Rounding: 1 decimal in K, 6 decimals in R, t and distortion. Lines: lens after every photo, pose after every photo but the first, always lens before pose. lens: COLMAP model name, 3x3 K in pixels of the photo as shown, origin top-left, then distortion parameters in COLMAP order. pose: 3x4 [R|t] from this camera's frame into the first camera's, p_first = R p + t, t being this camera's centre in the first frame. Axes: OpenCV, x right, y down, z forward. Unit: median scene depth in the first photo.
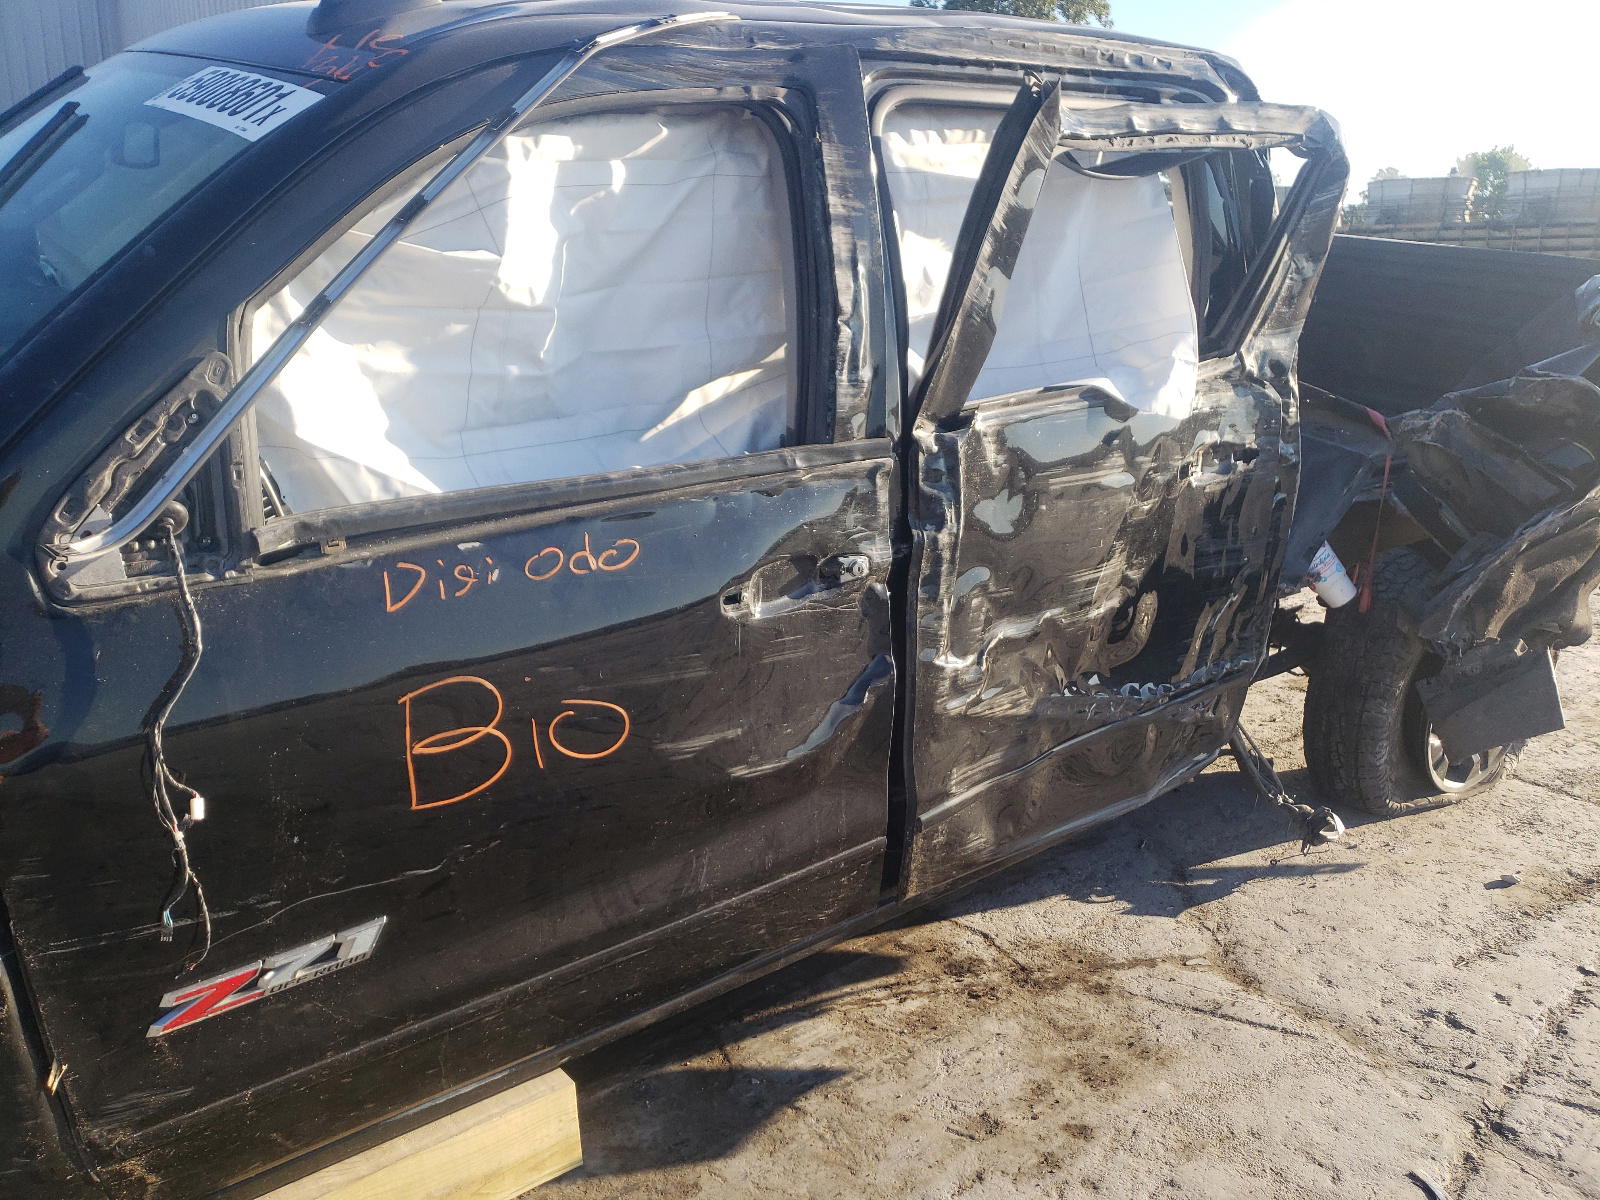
lens RADIAL K [[1321.7, 0, 799.7], [0, 1321.7, 631.6], [0, 0, 1]] dist [0.008436, 0.002687]
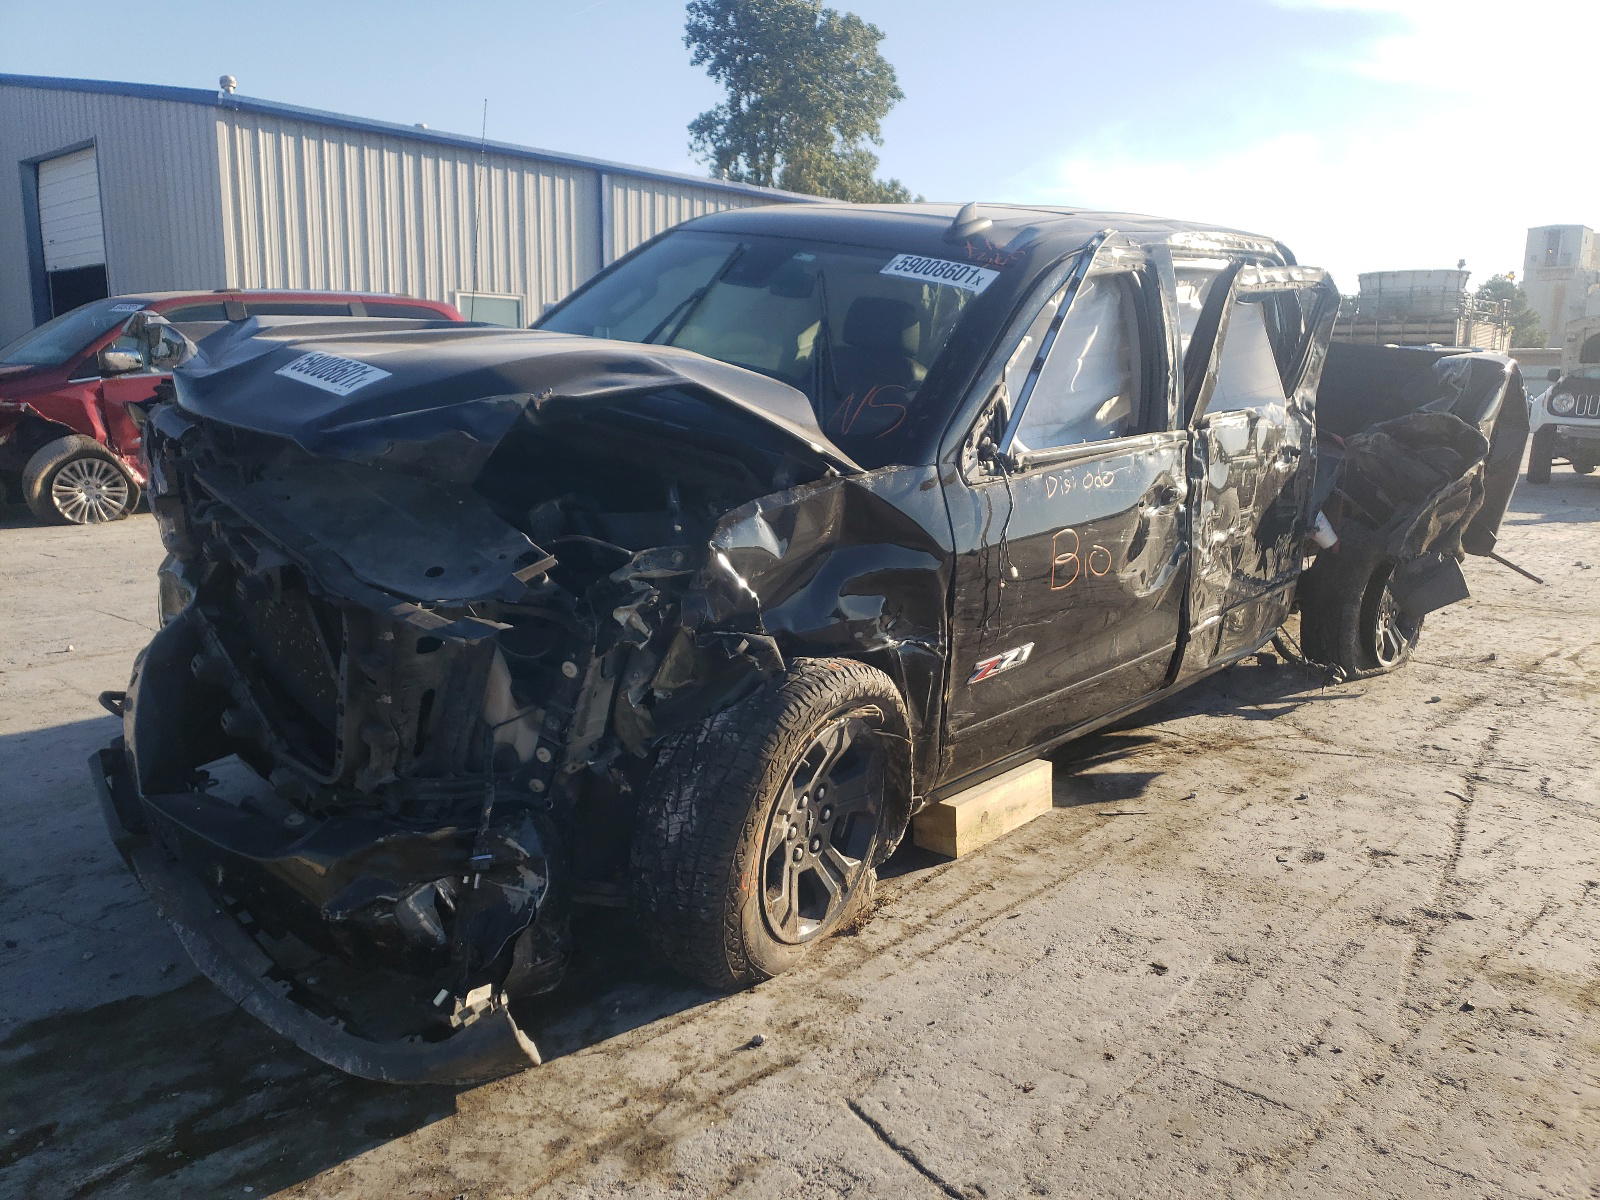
lens RADIAL K [[1342.6, 0, 799.2], [0, 1342.6, 591.1], [0, 0, 1]] dist [0.038547, -0.083015]
pose [[0.983523, -0.025917, 0.178914, -0.682994], [0.043786, 0.994354, -0.096658, 0.208185], [-0.175399, 0.102899, 0.979105, -0.681060]]
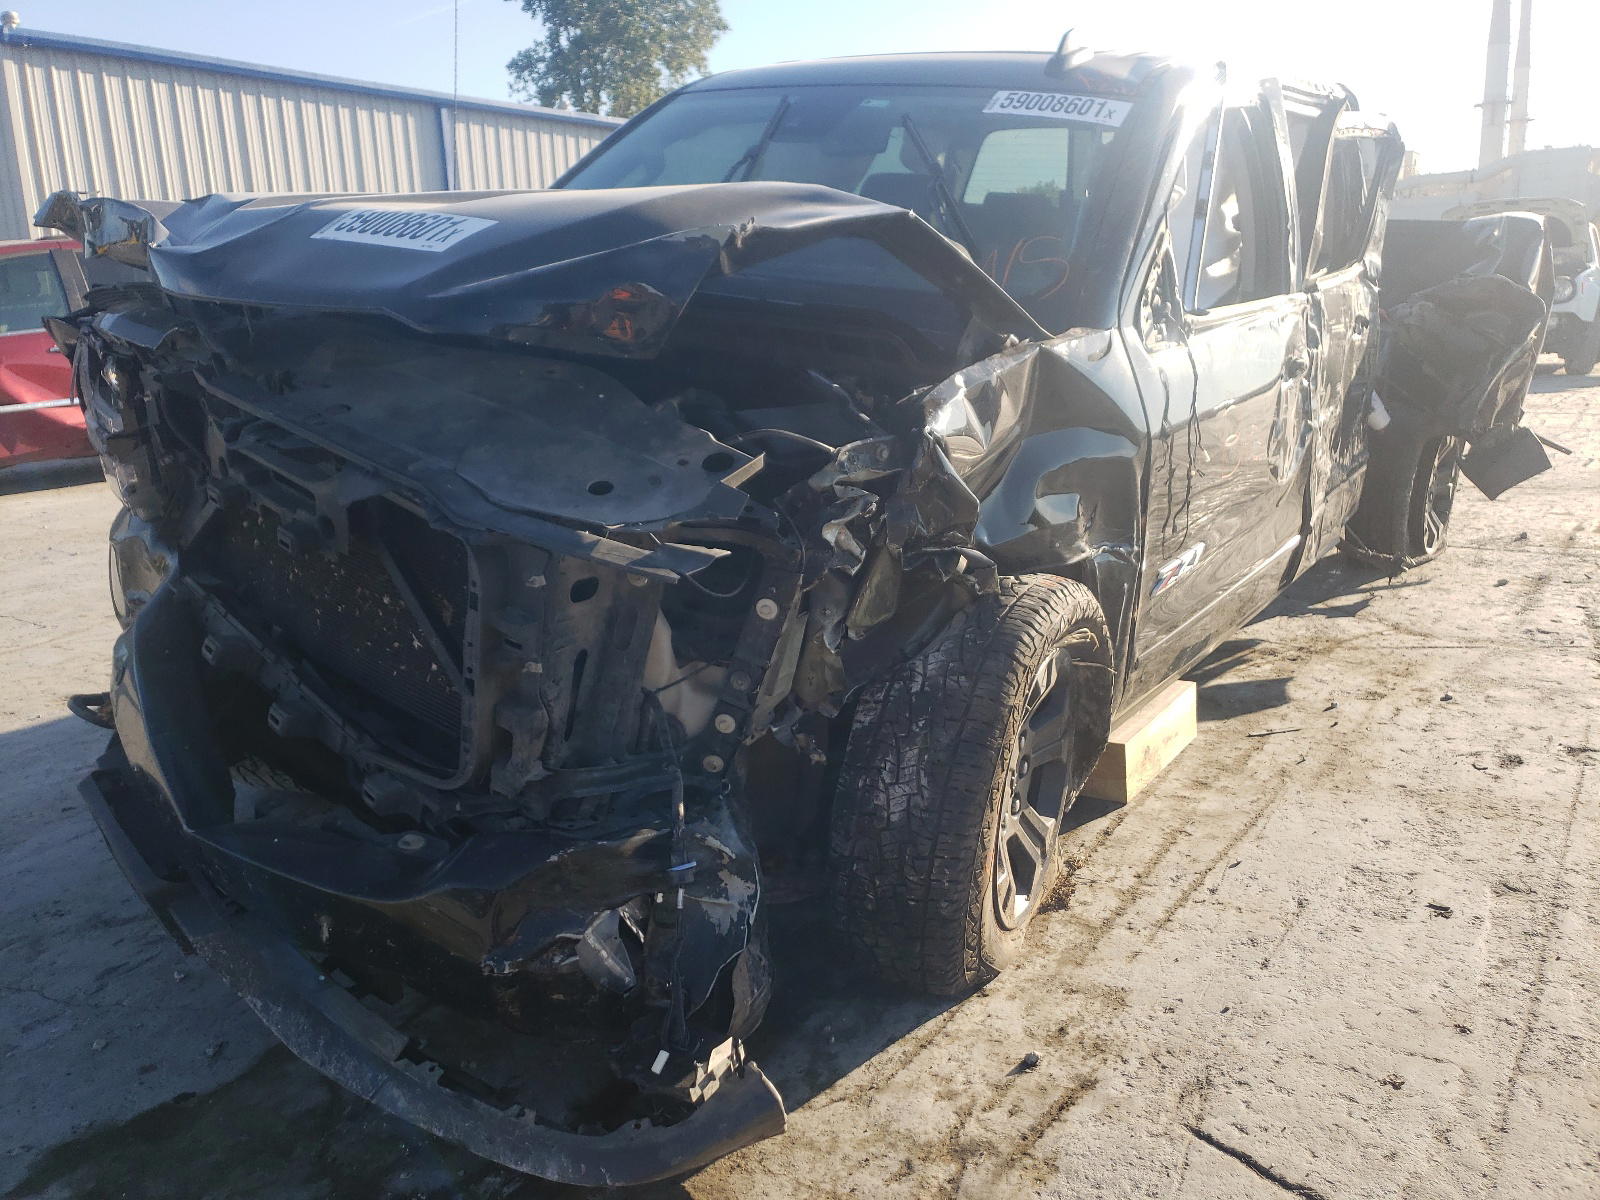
lens RADIAL K [[1335.1, 0, 801.0], [0, 1335.1, 601.2], [0, 0, 1]] dist [0.010595, -0.011372]
pose [[0.950868, -0.112551, 0.288414, -0.876094], [0.129306, 0.990812, -0.039652, 0.189132], [-0.281302, 0.074998, 0.956684, -0.376852]]
